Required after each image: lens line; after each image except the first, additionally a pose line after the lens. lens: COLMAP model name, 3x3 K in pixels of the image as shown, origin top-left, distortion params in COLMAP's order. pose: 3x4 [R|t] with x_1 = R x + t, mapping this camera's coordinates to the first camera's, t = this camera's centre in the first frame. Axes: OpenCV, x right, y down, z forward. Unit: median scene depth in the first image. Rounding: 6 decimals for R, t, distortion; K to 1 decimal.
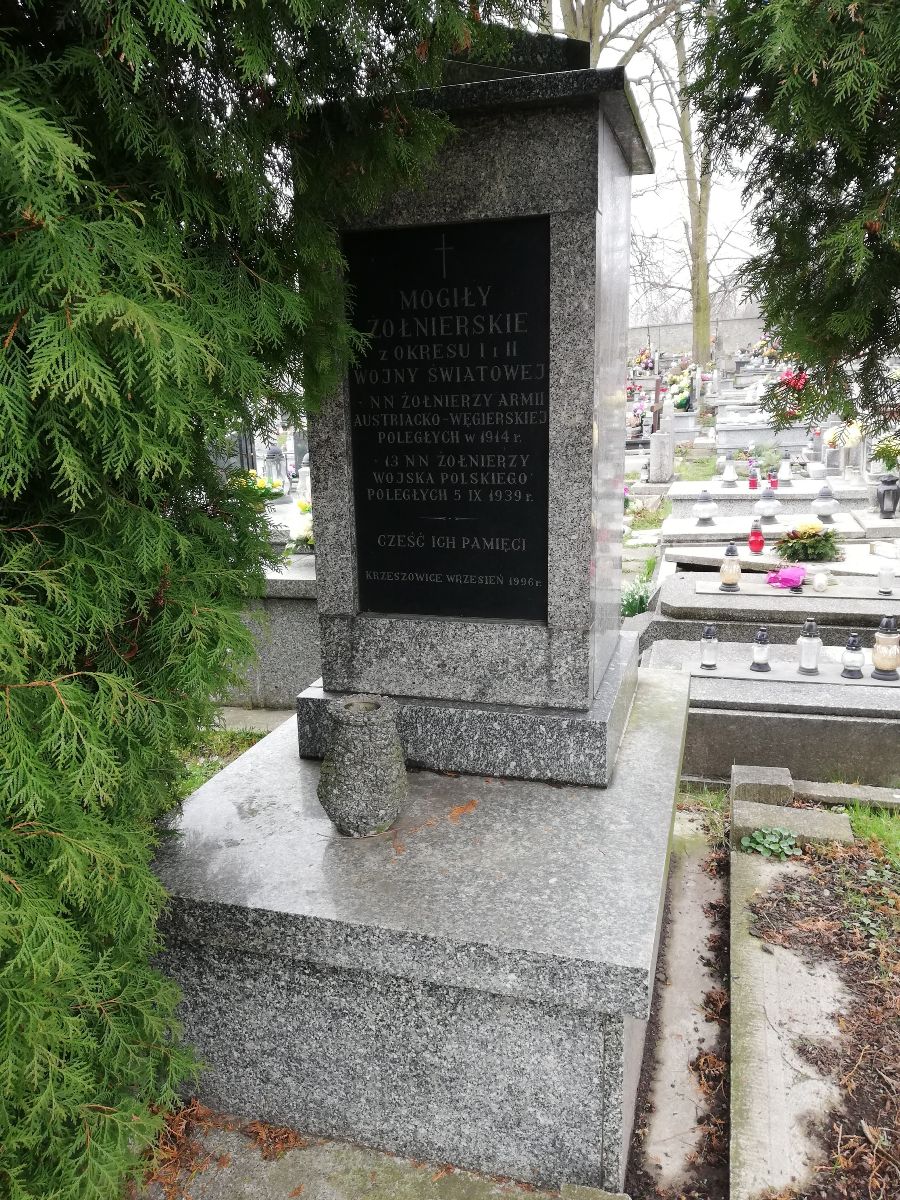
lens RADIAL K [[907.9, 0, 445.6], [0, 907.9, 604.2], [0, 0, 1]] dist [0.087081, -0.113552]
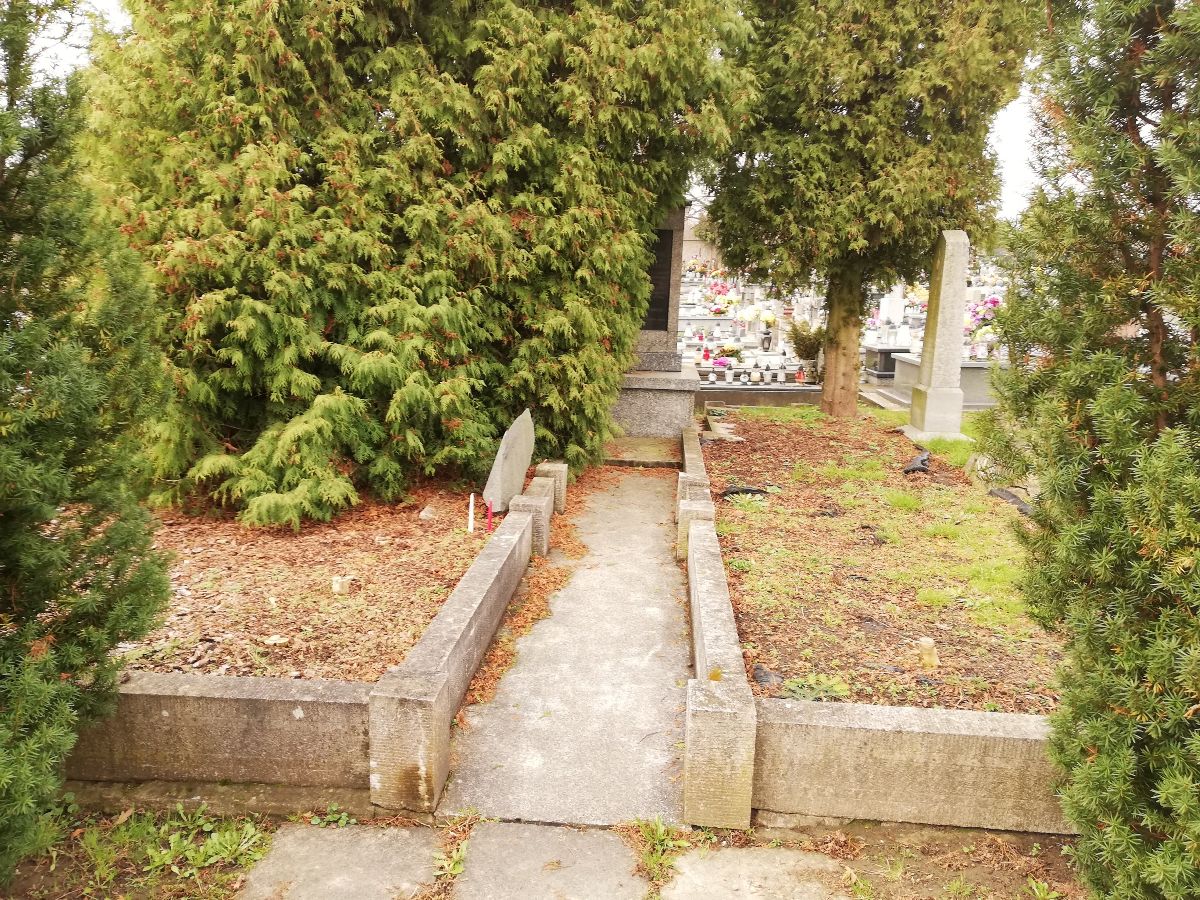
lens RADIAL K [[918.3, 0, 600.0], [0, 918.3, 450.0], [0, 0, 1]] dist [0.076096, -0.090743]
pose [[0.972337, 0.019826, 0.232738, -1.079064], [-0.005892, 0.998156, -0.060416, 0.774854], [-0.233507, 0.057373, 0.970661, -2.746125]]
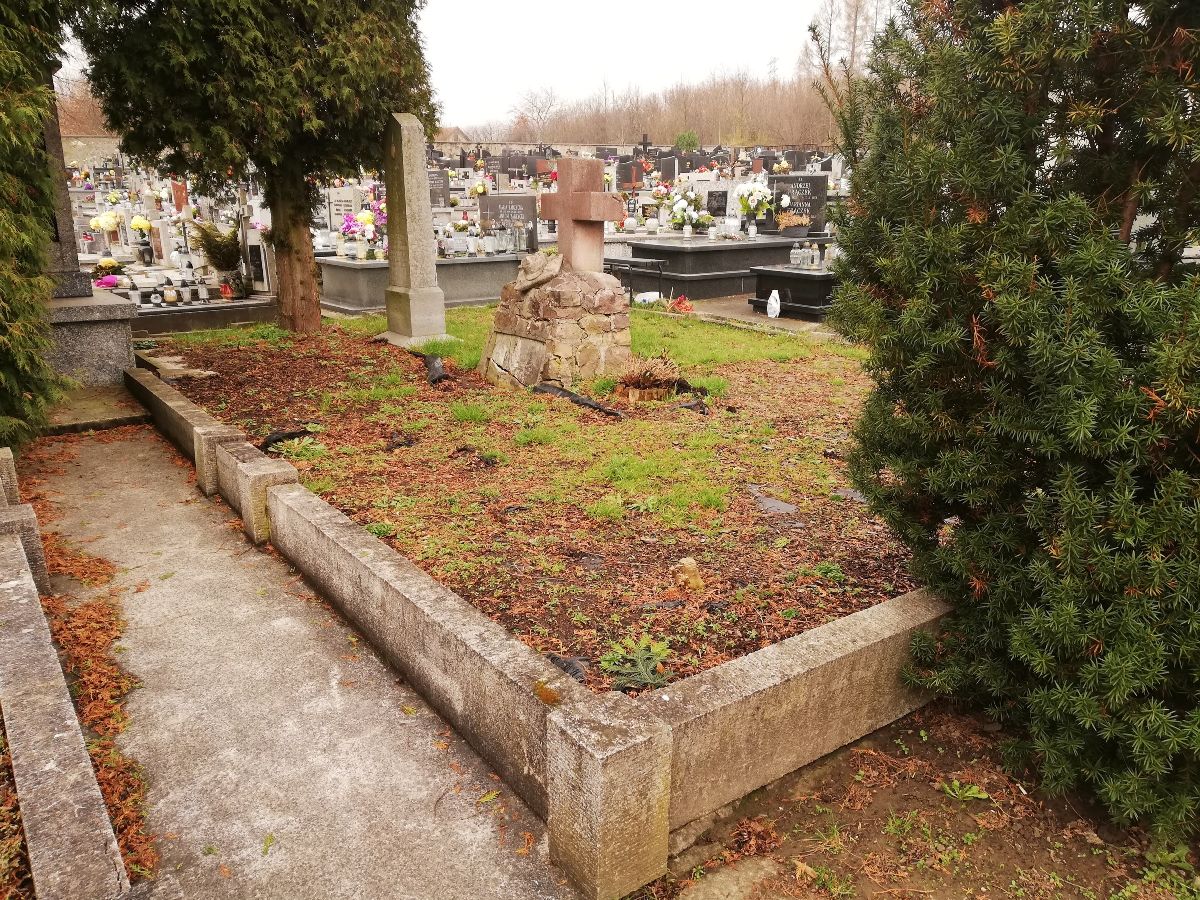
lens RADIAL K [[907.9, 0, 600.0], [0, 907.9, 450.0], [0, 0, 1]] dist [0.087081, -0.113552]
pose [[0.592673, -0.181725, 0.784675, -1.284364], [0.173215, 0.980177, 0.096171, 0.681930], [-0.786598, 0.078920, 0.612402, -2.088283]]
